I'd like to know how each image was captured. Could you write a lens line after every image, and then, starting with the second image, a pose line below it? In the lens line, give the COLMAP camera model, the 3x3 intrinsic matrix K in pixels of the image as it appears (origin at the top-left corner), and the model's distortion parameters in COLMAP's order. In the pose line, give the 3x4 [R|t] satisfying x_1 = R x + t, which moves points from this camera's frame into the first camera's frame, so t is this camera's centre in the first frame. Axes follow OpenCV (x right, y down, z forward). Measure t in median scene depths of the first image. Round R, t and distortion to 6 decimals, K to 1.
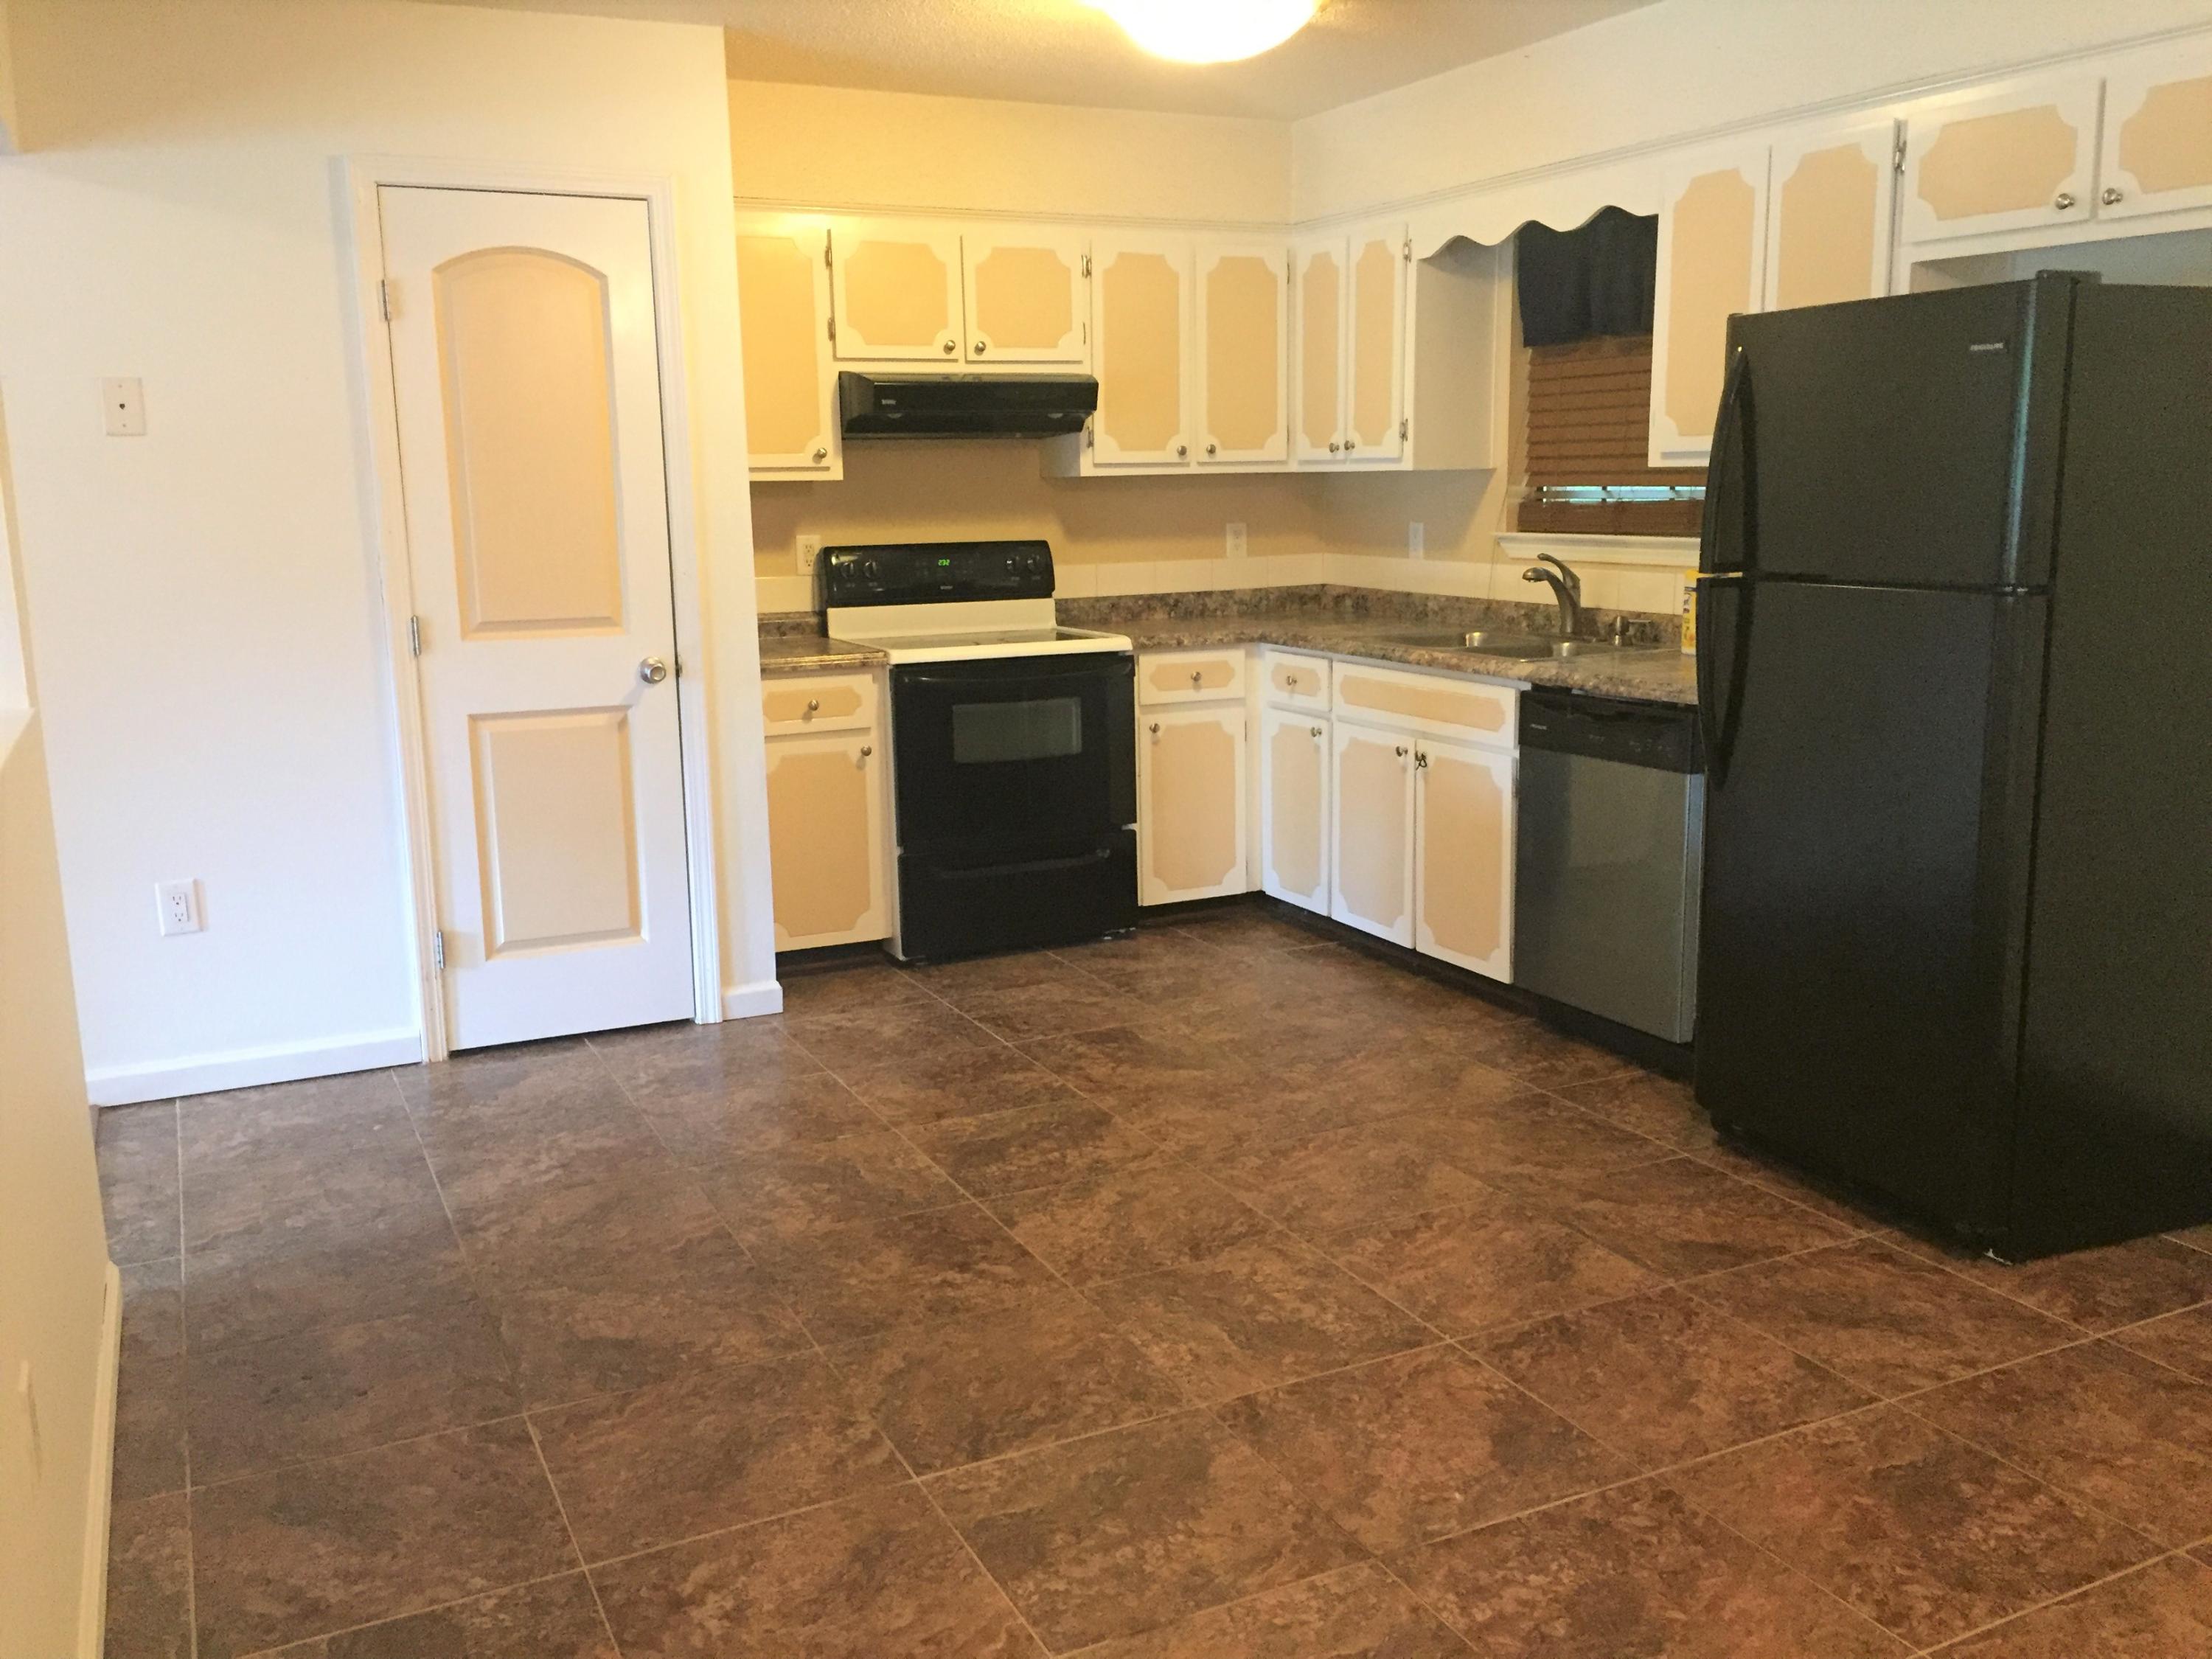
lens RADIAL K [[1897.9, 0, 1113.0], [0, 1897.9, 826.7], [0, 0, 1]] dist [0.066728, -0.059434]
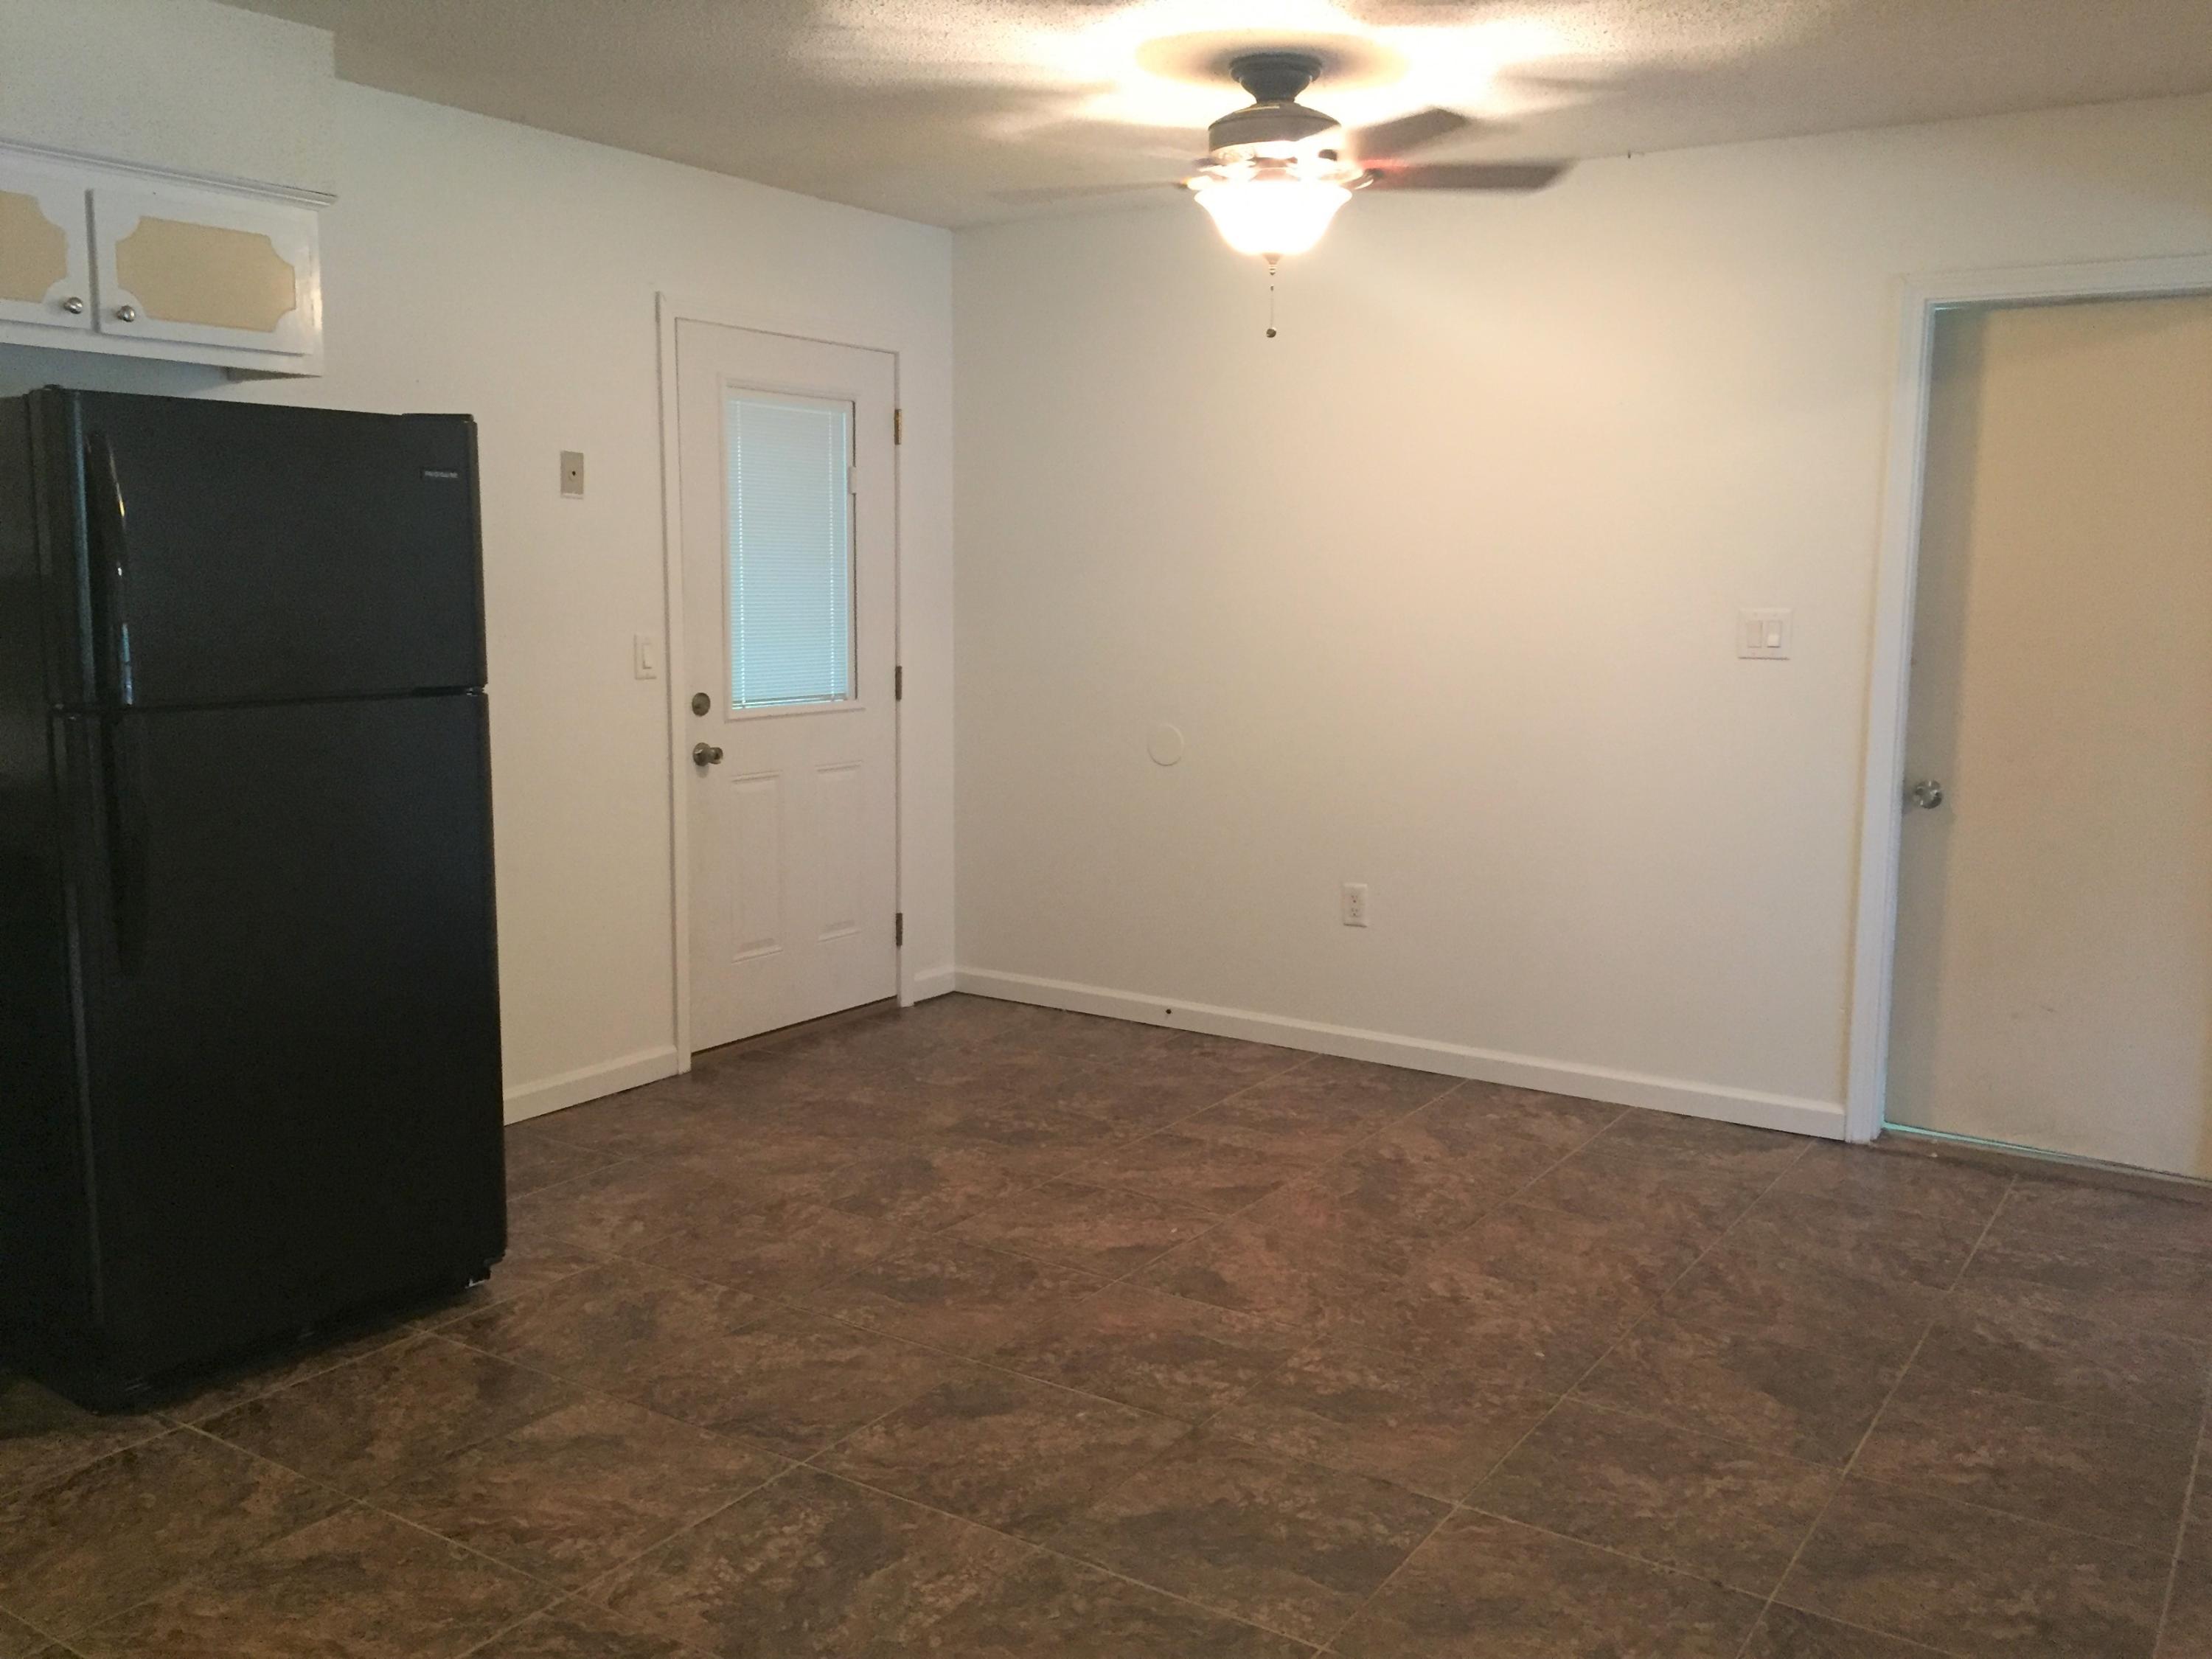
lens RADIAL K [[1897.9, 0, 1105.8], [0, 1897.9, 815.2], [0, 0, 1]] dist [0.066728, -0.059434]
pose [[-0.510367, -0.098900, 0.854251, -0.420146], [0.158266, 0.965595, 0.206345, -0.135568], [-0.845267, 0.240511, -0.477156, 0.747510]]
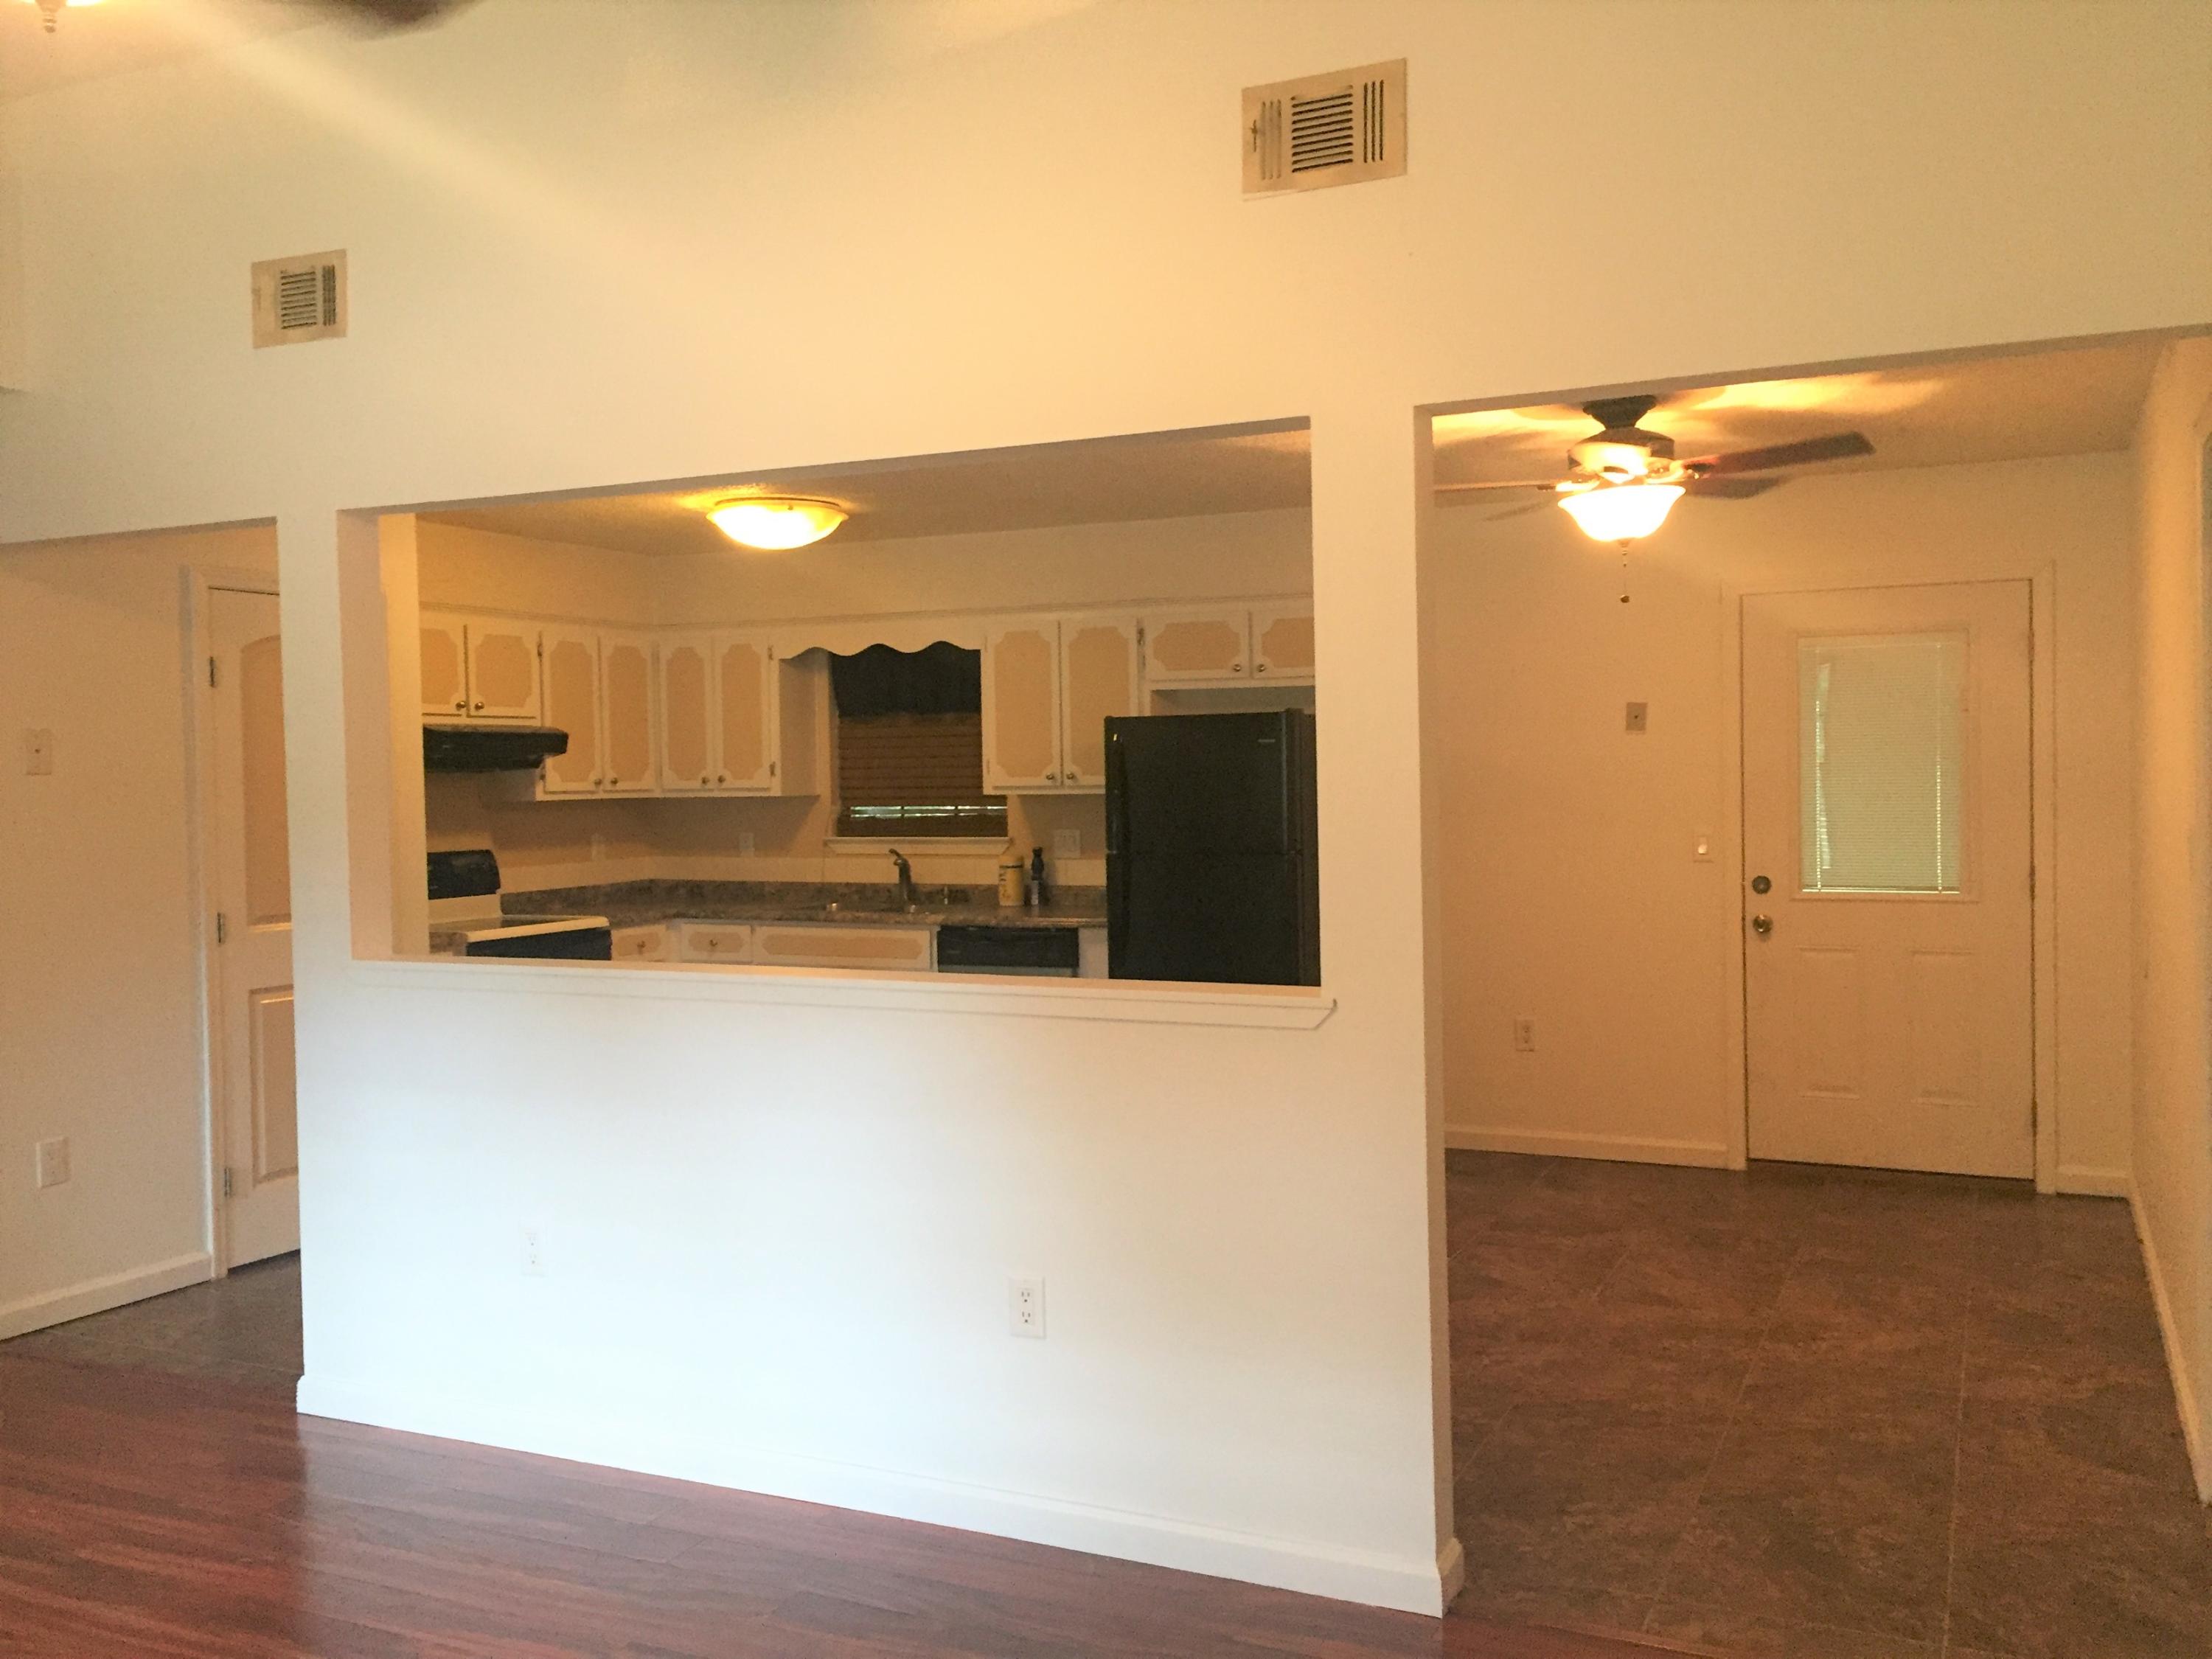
lens RADIAL K [[1897.9, 0, 1112.1], [0, 1897.9, 832.5], [0, 0, 1]] dist [0.066728, -0.059434]
pose [[0.777860, -0.014928, 0.628261, -0.602434], [0.118005, 0.985405, -0.122690, 0.053892], [-0.617259, 0.169573, 0.768268, -0.297723]]
